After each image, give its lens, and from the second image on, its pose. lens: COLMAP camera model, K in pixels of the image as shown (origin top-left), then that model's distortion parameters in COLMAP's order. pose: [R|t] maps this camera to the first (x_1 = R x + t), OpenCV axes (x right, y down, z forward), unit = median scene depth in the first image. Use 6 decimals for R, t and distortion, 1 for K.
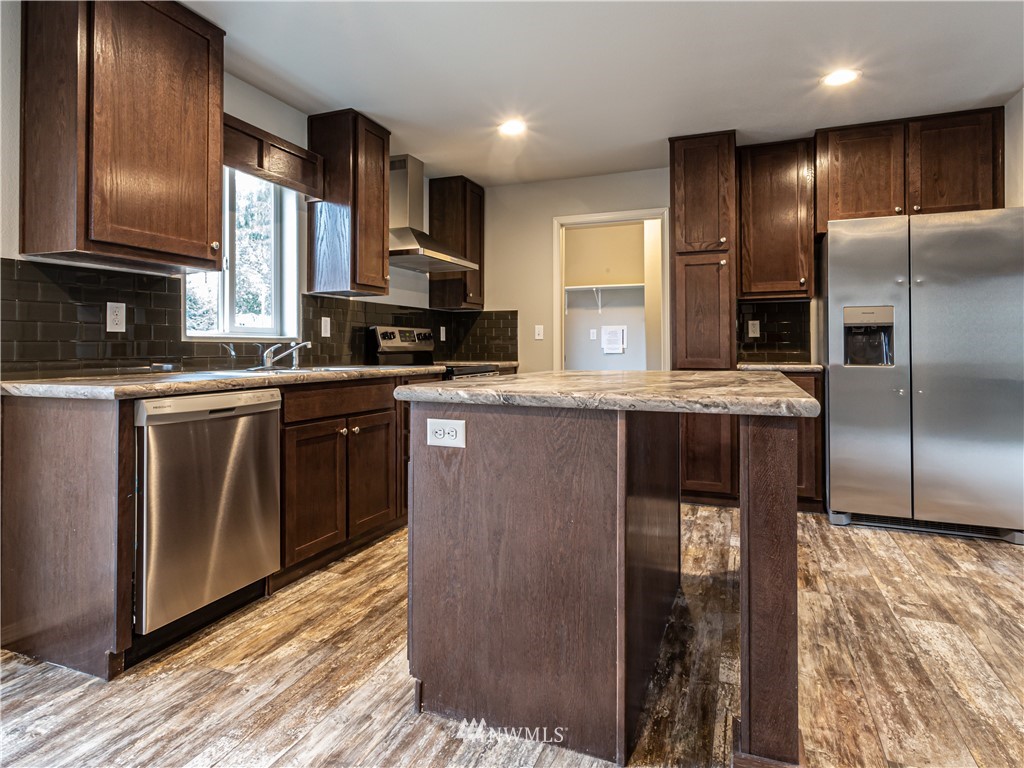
lens RADIAL K [[593.5, 0, 508.1], [0, 593.5, 340.7], [0, 0, 1]] dist [0.002330, 0.003037]
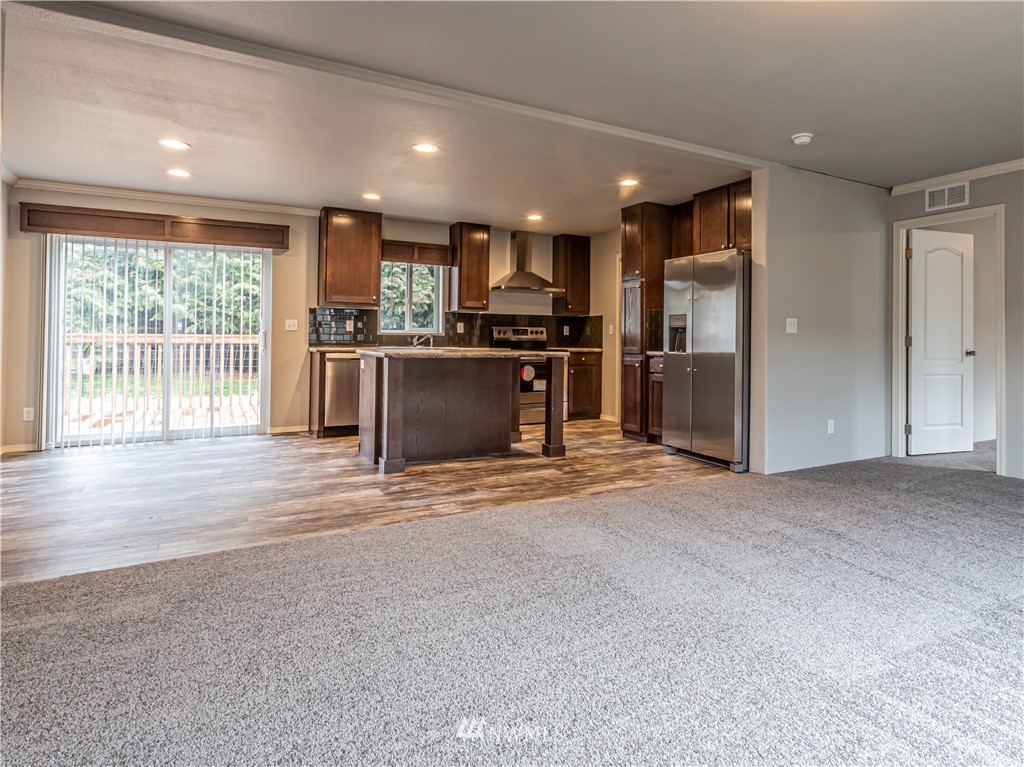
lens RADIAL K [[610.0, 0, 569.3], [0, 610.0, 333.3], [0, 0, 1]] dist [0.008875, 0.002057]
pose [[0.796208, 0.004472, -0.605006, 1.399821], [-0.004205, 0.999989, 0.001858, -0.010512], [0.605008, 0.001065, 0.796219, -0.477805]]
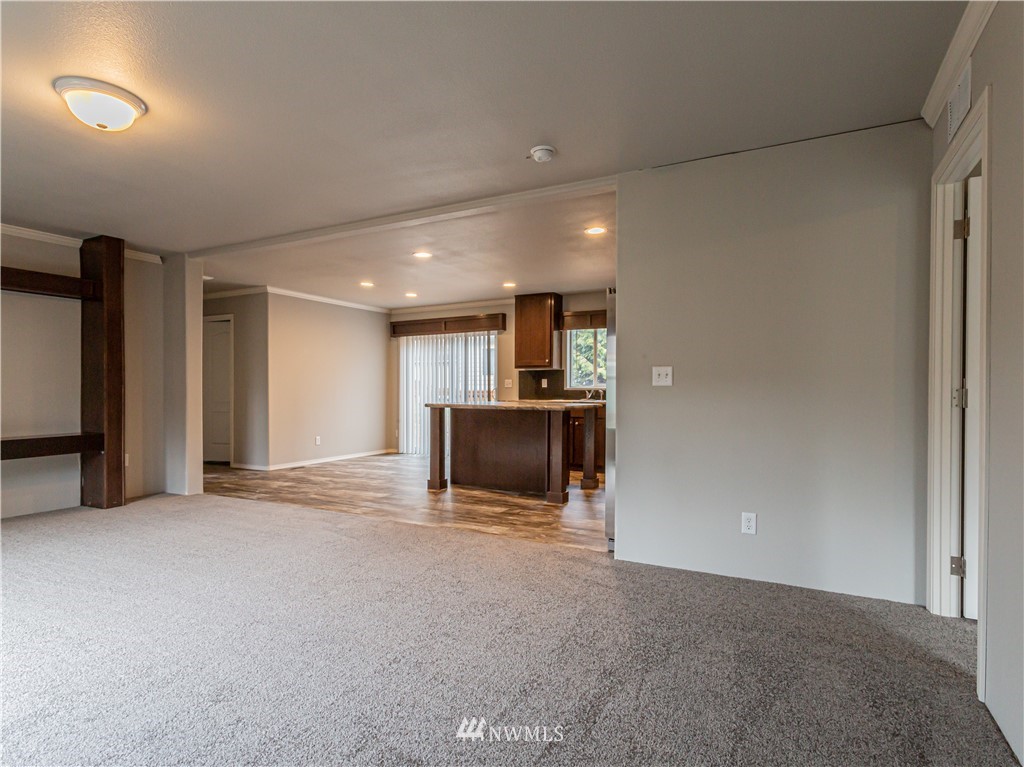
lens RADIAL K [[550.5, 0, 517.9], [0, 550.5, 389.6], [0, 0, 1]] dist [0.005810, 0.001959]
pose [[-0.099803, 0.004156, -0.994999, 1.976228], [0.009336, 0.999951, 0.003241, -0.009938], [0.994963, -0.008966, -0.099837, 0.879802]]
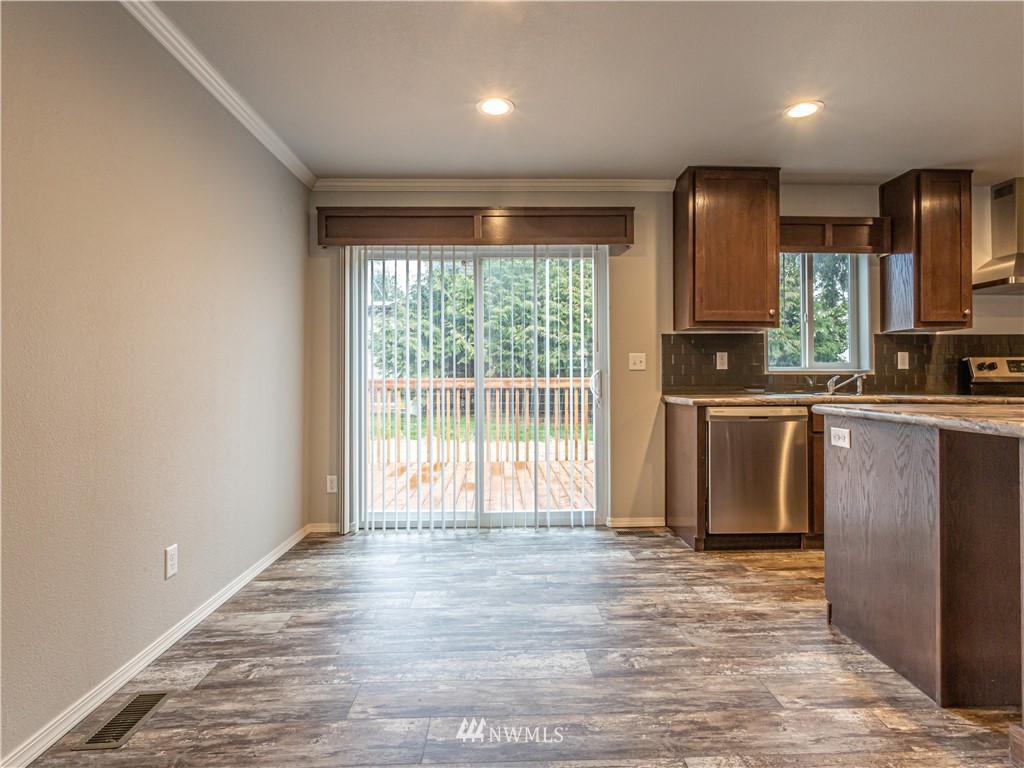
lens RADIAL K [[544.7, 0, 513.7], [0, 544.7, 370.8], [0, 0, 1]] dist [-0.012952, 0.009797]
pose [[0.403200, -0.010382, -0.915053, 0.401745], [0.010544, 0.999922, -0.006699, -0.004614], [0.915051, -0.006948, 0.403278, -0.137684]]
